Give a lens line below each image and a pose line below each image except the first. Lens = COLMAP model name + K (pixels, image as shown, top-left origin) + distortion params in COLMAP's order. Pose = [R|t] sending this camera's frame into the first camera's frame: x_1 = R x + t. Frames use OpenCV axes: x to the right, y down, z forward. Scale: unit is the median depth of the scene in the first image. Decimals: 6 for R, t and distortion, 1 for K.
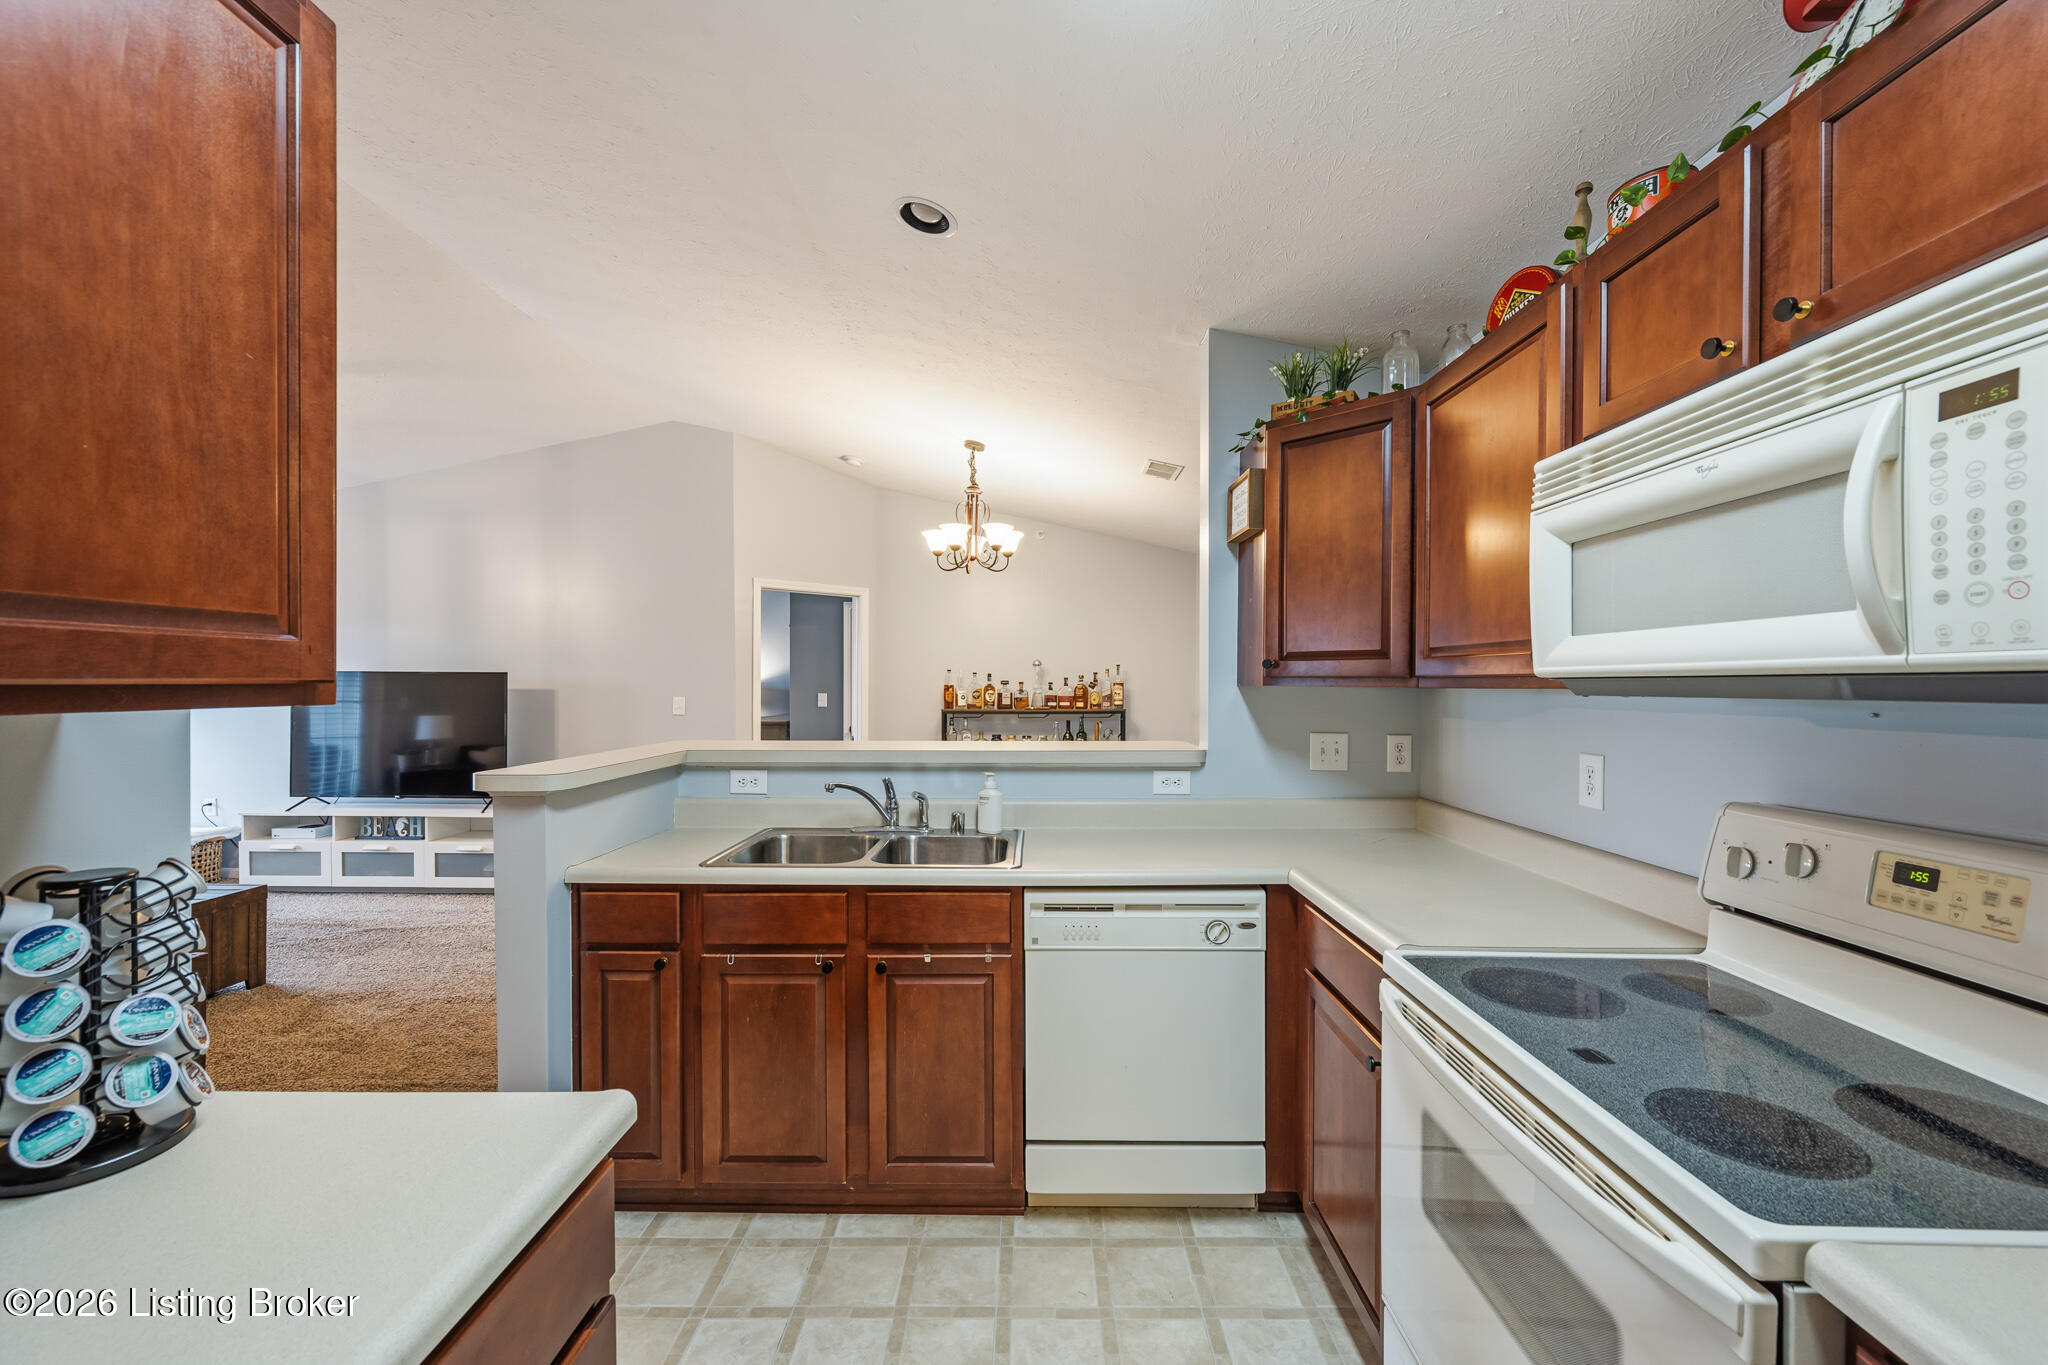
lens RADIAL K [[814.3, 0, 1027.0], [0, 814.3, 683.9], [0, 0, 1]] dist [-0.000559, -0.001563]
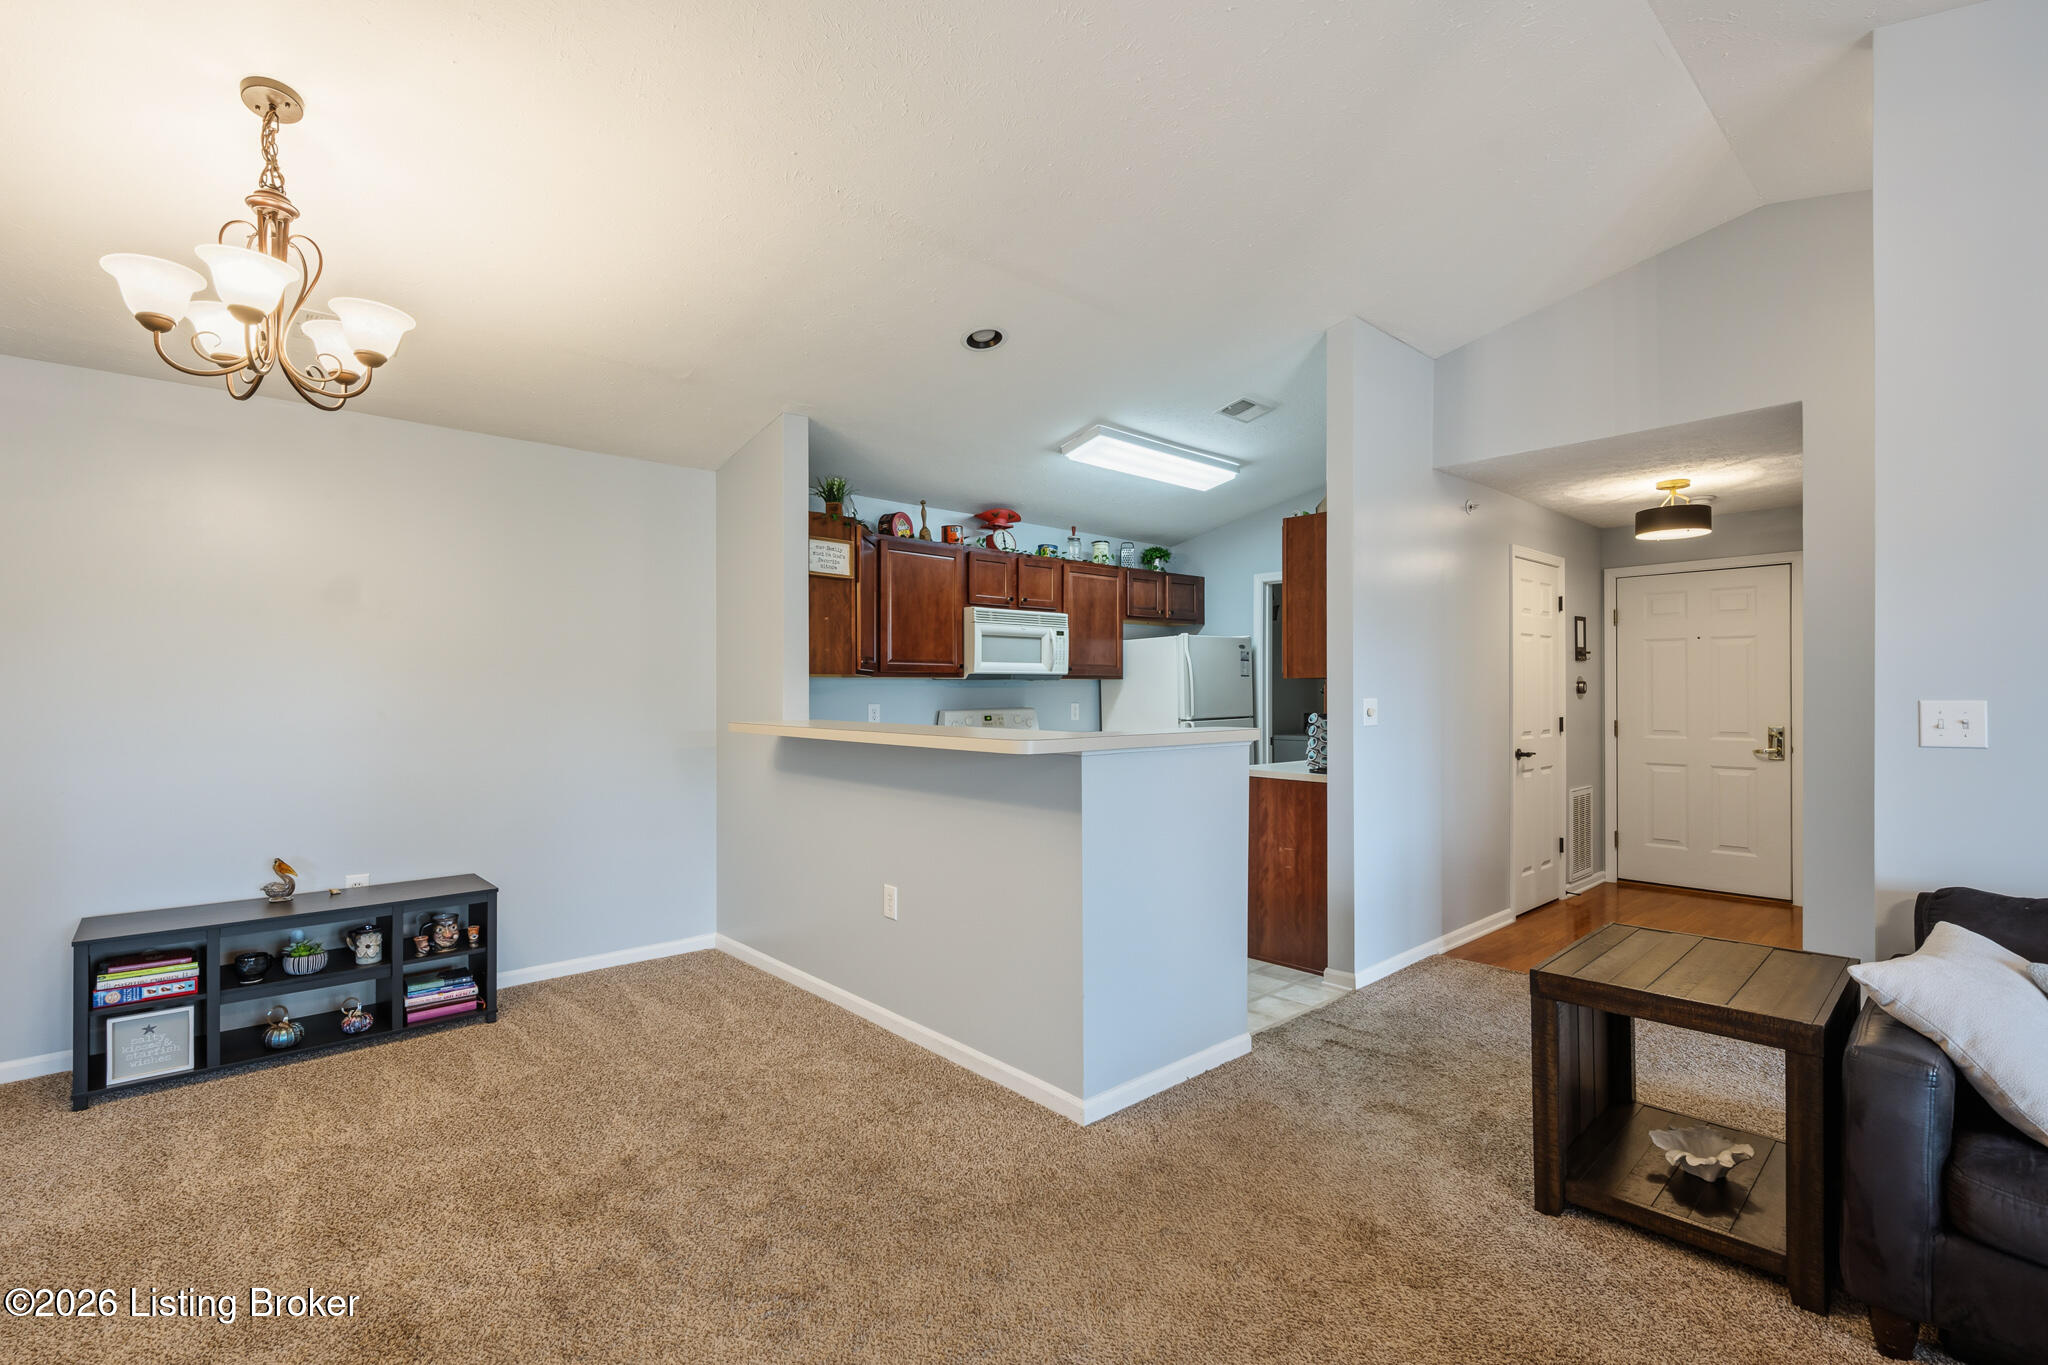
lens RADIAL K [[923.7, 0, 1026.5], [0, 923.7, 690.3], [0, 0, 1]] dist [-0.003815, -0.000367]
pose [[-0.678530, -0.001487, 0.734571, -1.206188], [-0.000009, 0.999998, 0.002017, 0.027704], [-0.734573, 0.001362, -0.678528, 1.821032]]
